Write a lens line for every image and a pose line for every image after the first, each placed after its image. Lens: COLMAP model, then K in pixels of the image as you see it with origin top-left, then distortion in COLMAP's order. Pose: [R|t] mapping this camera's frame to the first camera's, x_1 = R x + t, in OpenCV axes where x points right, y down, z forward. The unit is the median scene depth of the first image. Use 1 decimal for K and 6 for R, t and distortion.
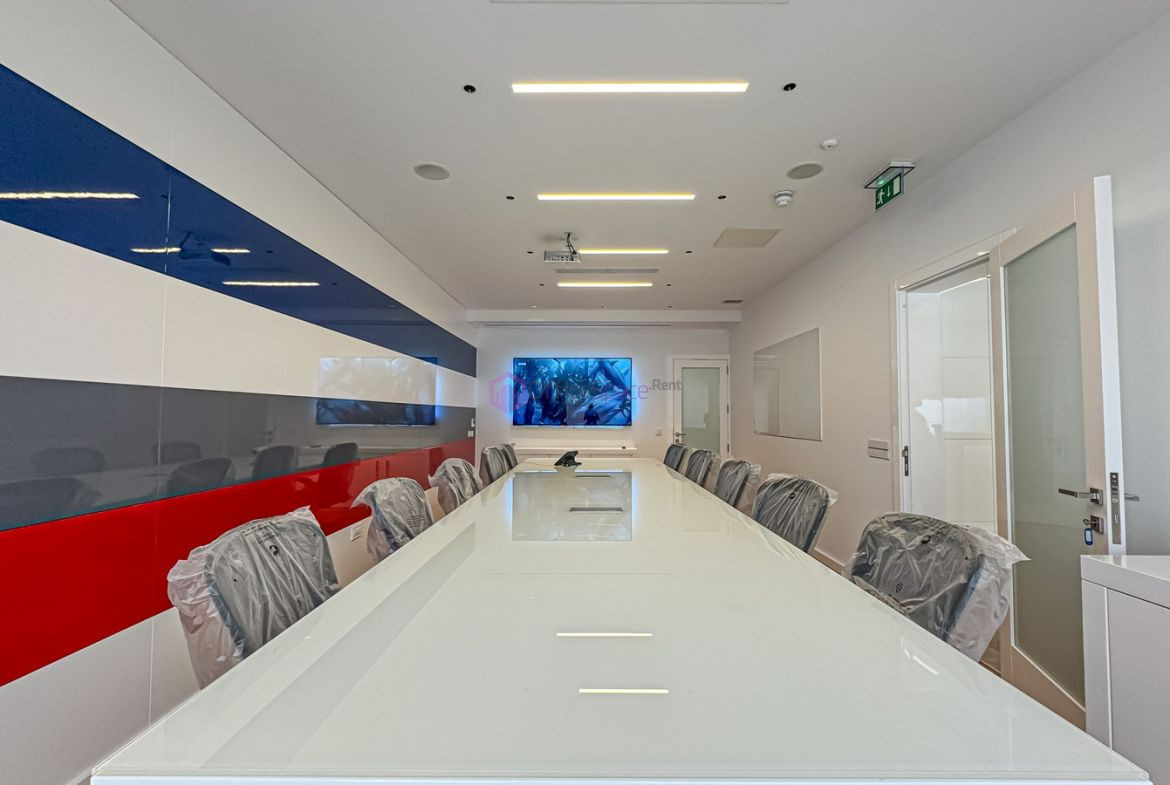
lens RADIAL K [[502.4, 0, 586.9], [0, 502.4, 396.7], [0, 0, 1]] dist [0.003832, -0.001676]
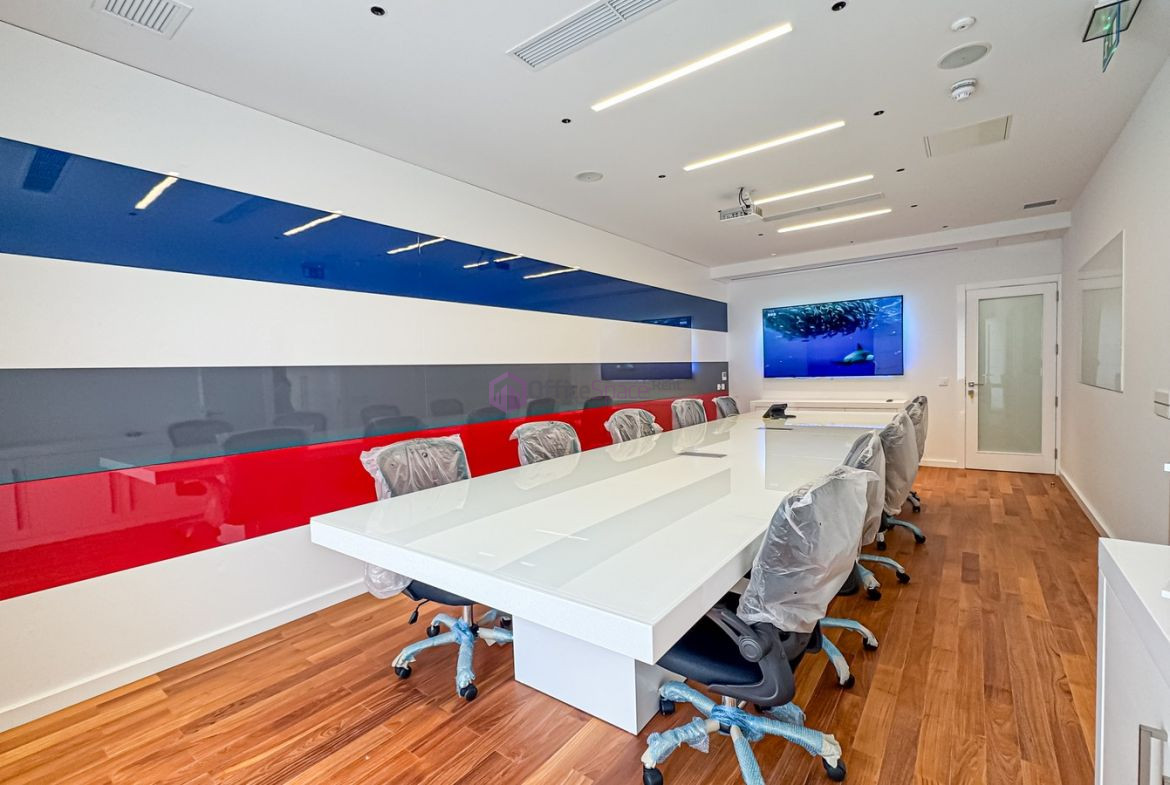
lens RADIAL K [[502.4, 0, 574.3], [0, 502.4, 395.4], [0, 0, 1]] dist [0.003832, -0.001676]
pose [[0.800233, -0.001905, -0.599686, 0.226148], [0.057582, 0.995618, 0.073676, -0.004224], [0.596918, -0.093490, 0.796837, -0.029834]]
